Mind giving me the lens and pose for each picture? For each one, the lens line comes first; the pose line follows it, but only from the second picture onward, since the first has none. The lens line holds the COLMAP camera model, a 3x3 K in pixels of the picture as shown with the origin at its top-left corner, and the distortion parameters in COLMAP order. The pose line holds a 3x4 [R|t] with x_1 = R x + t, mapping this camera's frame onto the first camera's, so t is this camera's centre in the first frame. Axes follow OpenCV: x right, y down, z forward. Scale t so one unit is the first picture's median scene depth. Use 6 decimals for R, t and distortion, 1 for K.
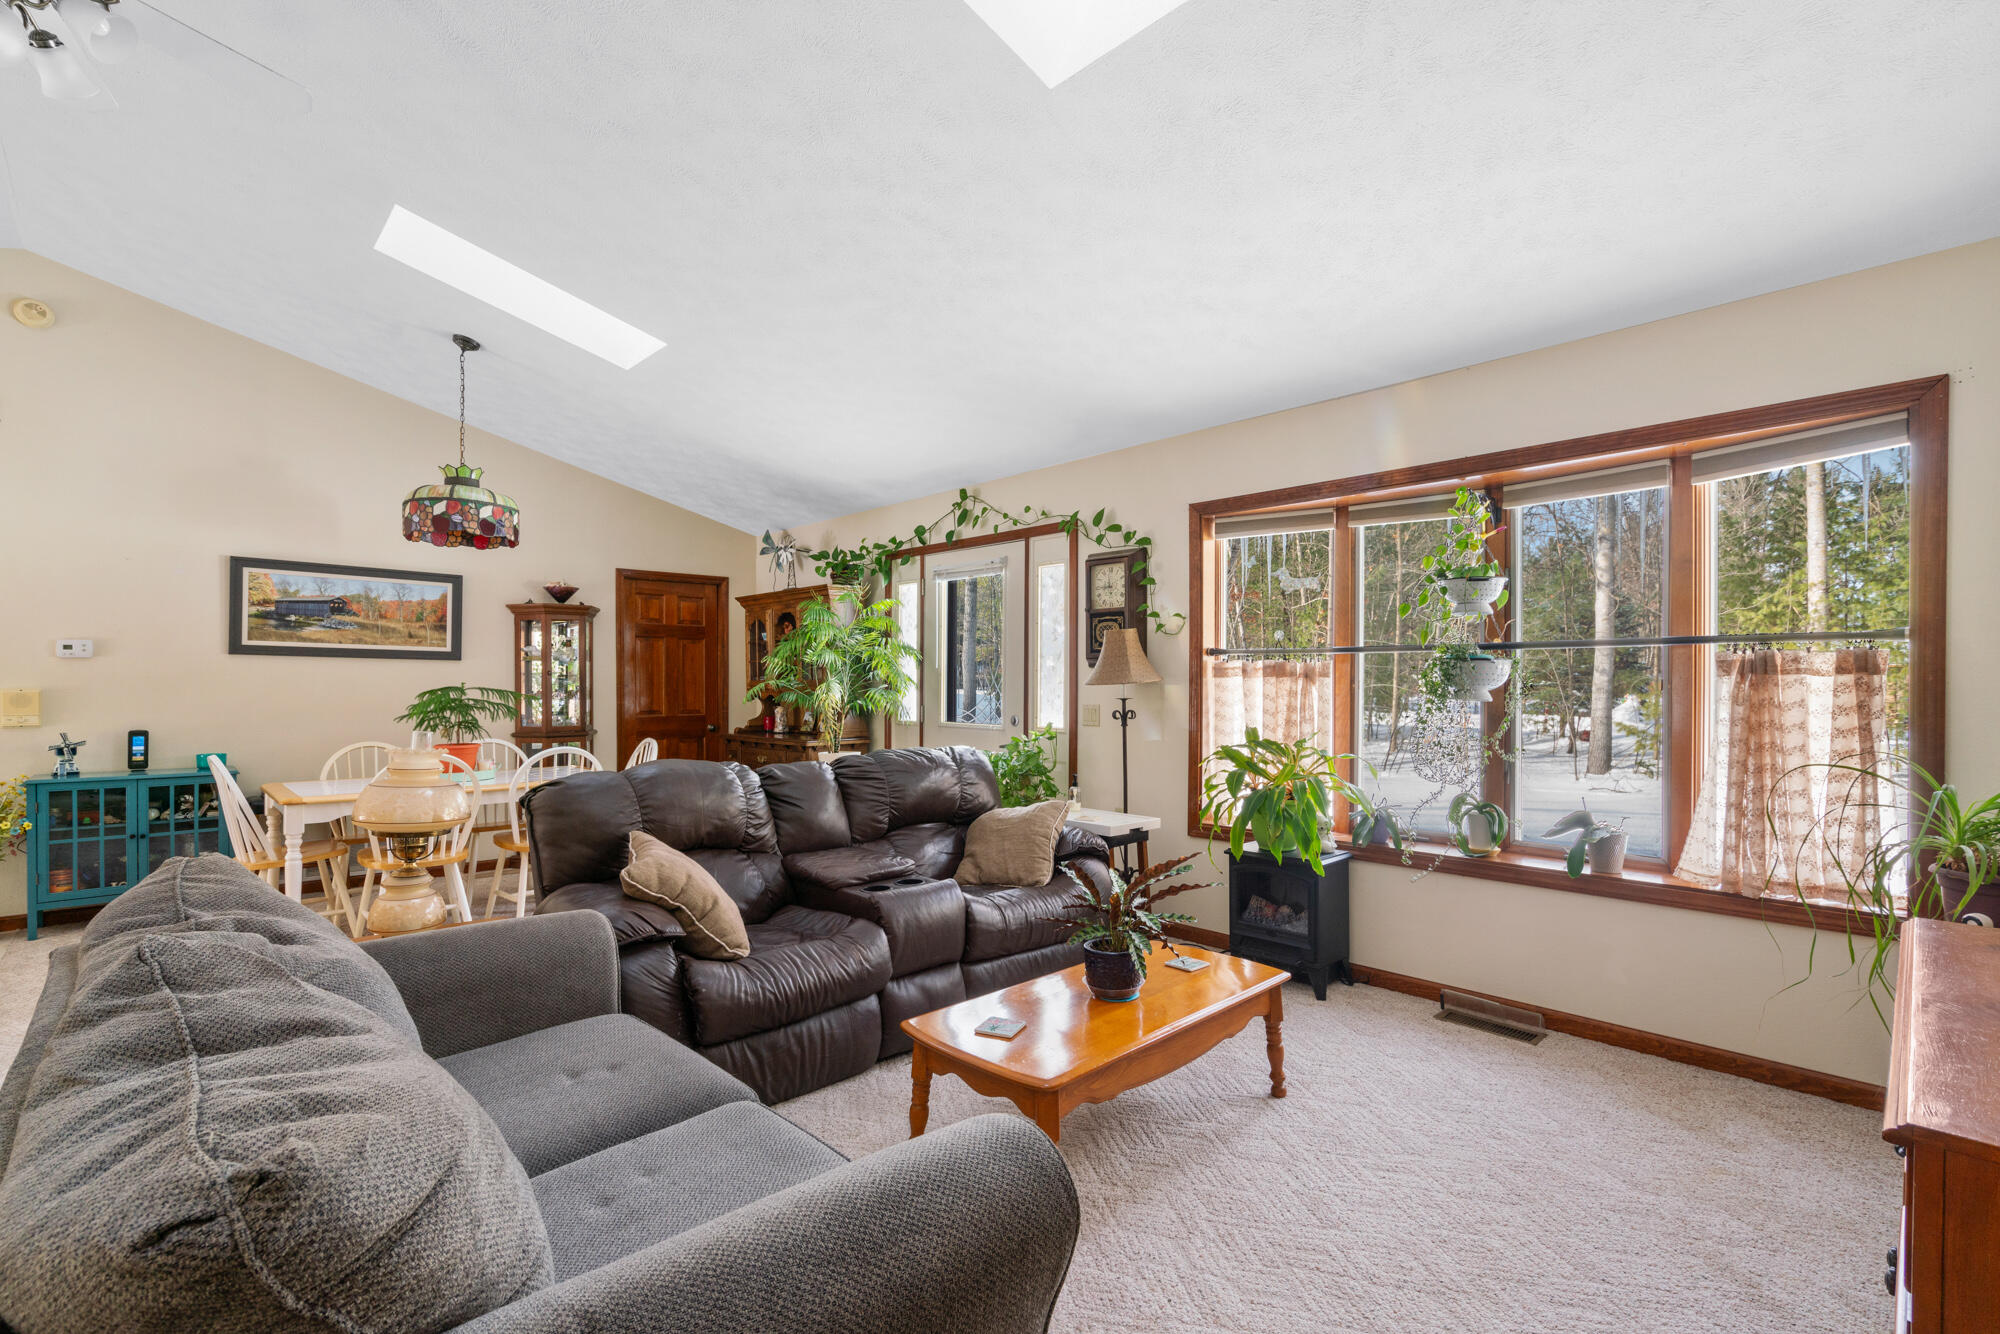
lens RADIAL K [[893.1, 0, 991.4], [0, 893.1, 688.8], [0, 0, 1]] dist [-0.000057, -0.000424]
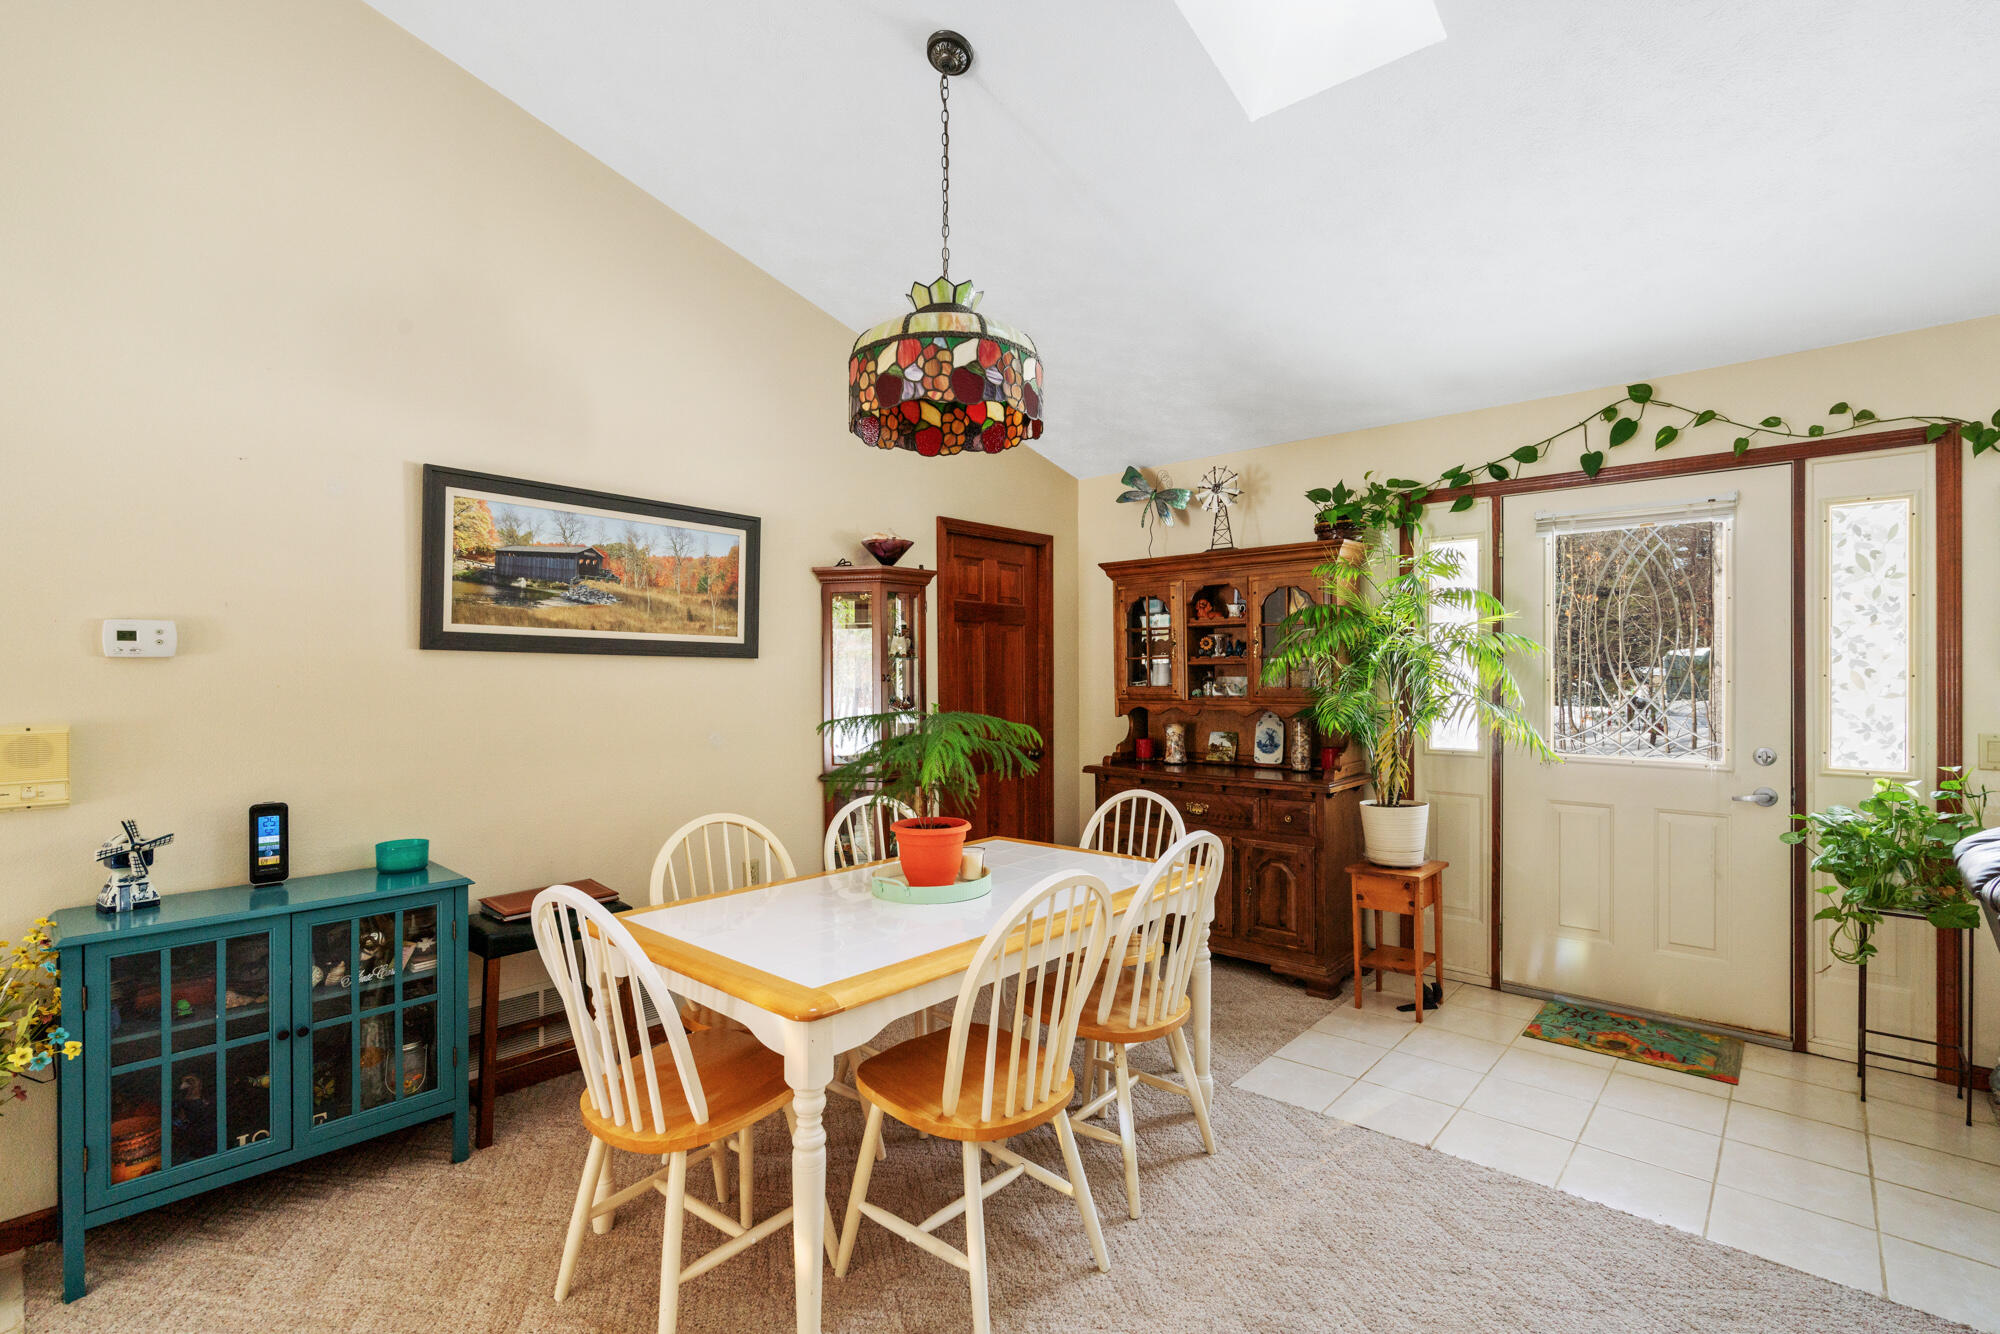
lens RADIAL K [[893.1, 0, 1003.0], [0, 893.1, 676.2], [0, 0, 1]] dist [-0.004453, 0.000517]
pose [[0.995880, -0.003387, 0.090621, -0.591347], [0.003613, 0.999991, -0.002327, -0.021500], [-0.090612, 0.002645, 0.995883, 0.468292]]
